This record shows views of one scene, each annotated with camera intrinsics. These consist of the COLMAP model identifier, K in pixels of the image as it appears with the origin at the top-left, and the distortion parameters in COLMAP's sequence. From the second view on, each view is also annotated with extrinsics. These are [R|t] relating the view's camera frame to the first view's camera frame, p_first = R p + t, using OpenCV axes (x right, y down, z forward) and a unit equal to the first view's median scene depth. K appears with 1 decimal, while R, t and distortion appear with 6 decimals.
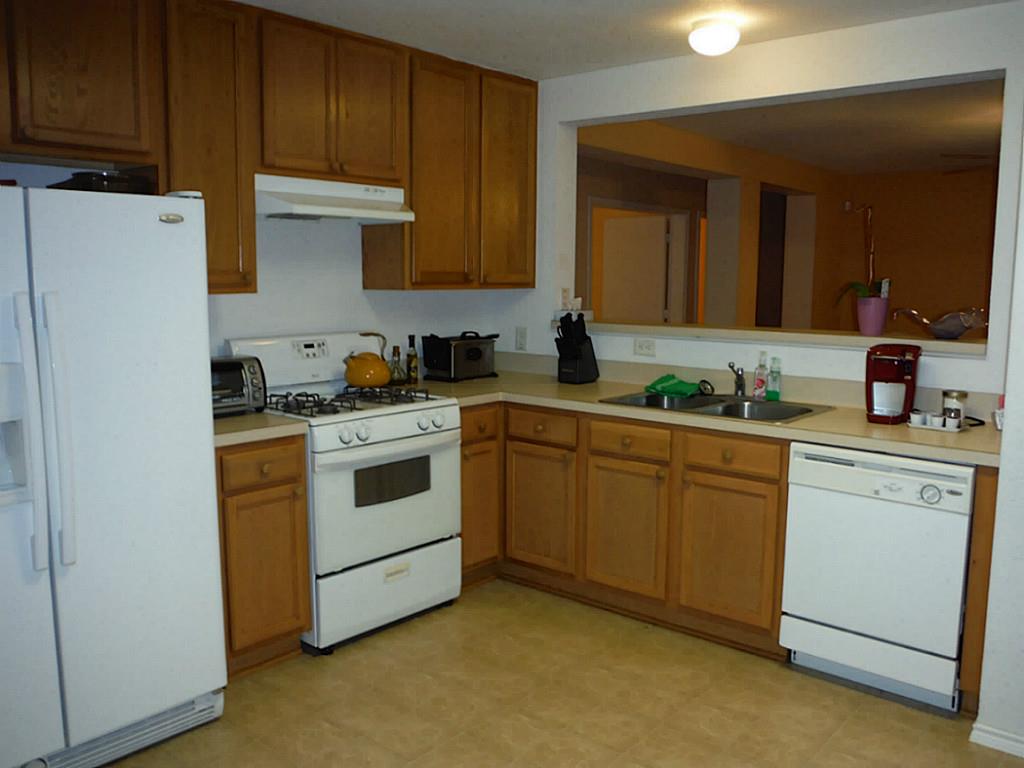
lens RADIAL K [[876.6, 0, 512.0], [0, 876.6, 384.0], [0, 0, 1]] dist [-0.084111, 0.022533]
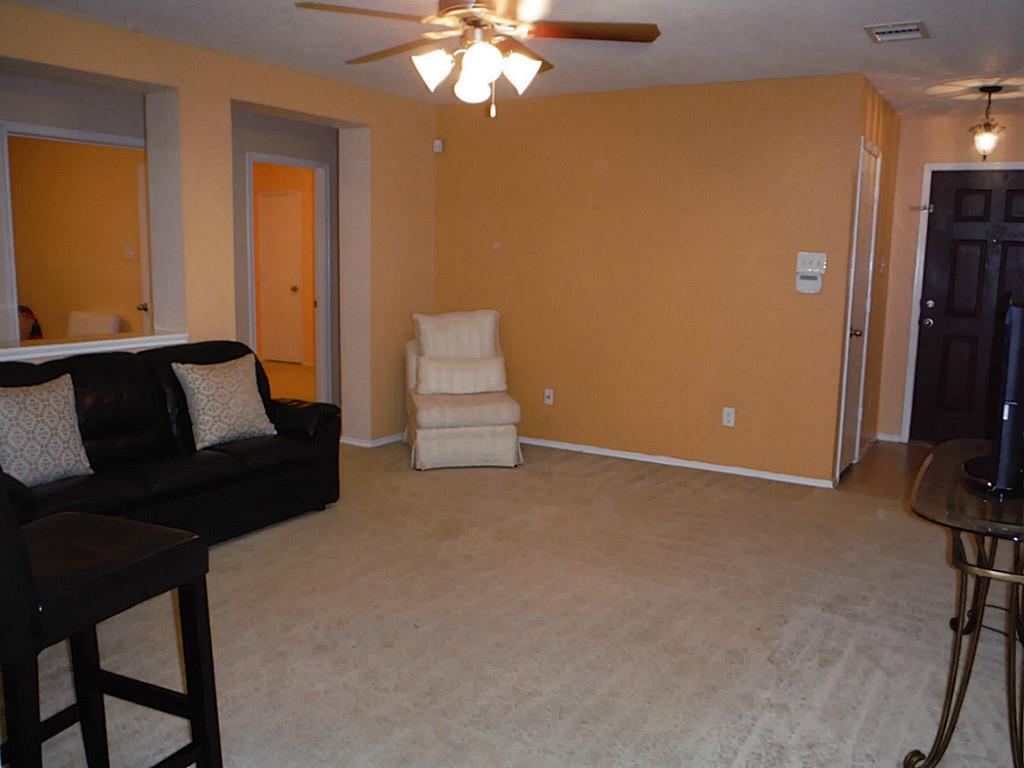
lens RADIAL K [[876.6, 0, 512.0], [0, 876.6, 384.0], [0, 0, 1]] dist [-0.084111, 0.022533]
pose [[0.987682, -0.014831, 0.155768, 0.731391], [0.011058, 0.999625, 0.025060, -0.031702], [-0.156081, -0.023029, 0.987476, 0.489999]]
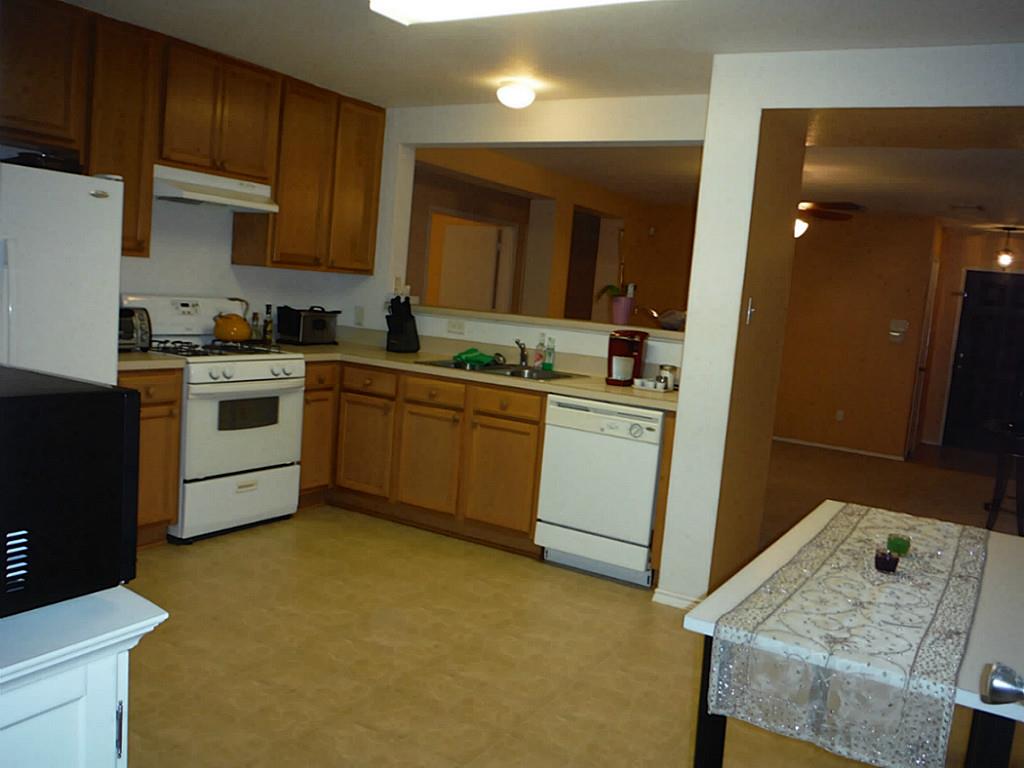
lens RADIAL K [[876.6, 0, 512.0], [0, 876.6, 384.0], [0, 0, 1]] dist [-0.084111, 0.022533]
pose [[0.983494, 0.057781, 0.171468, 0.020877], [-0.056373, 0.998324, -0.013073, 0.060833], [-0.171936, 0.003191, 0.985103, -0.304073]]
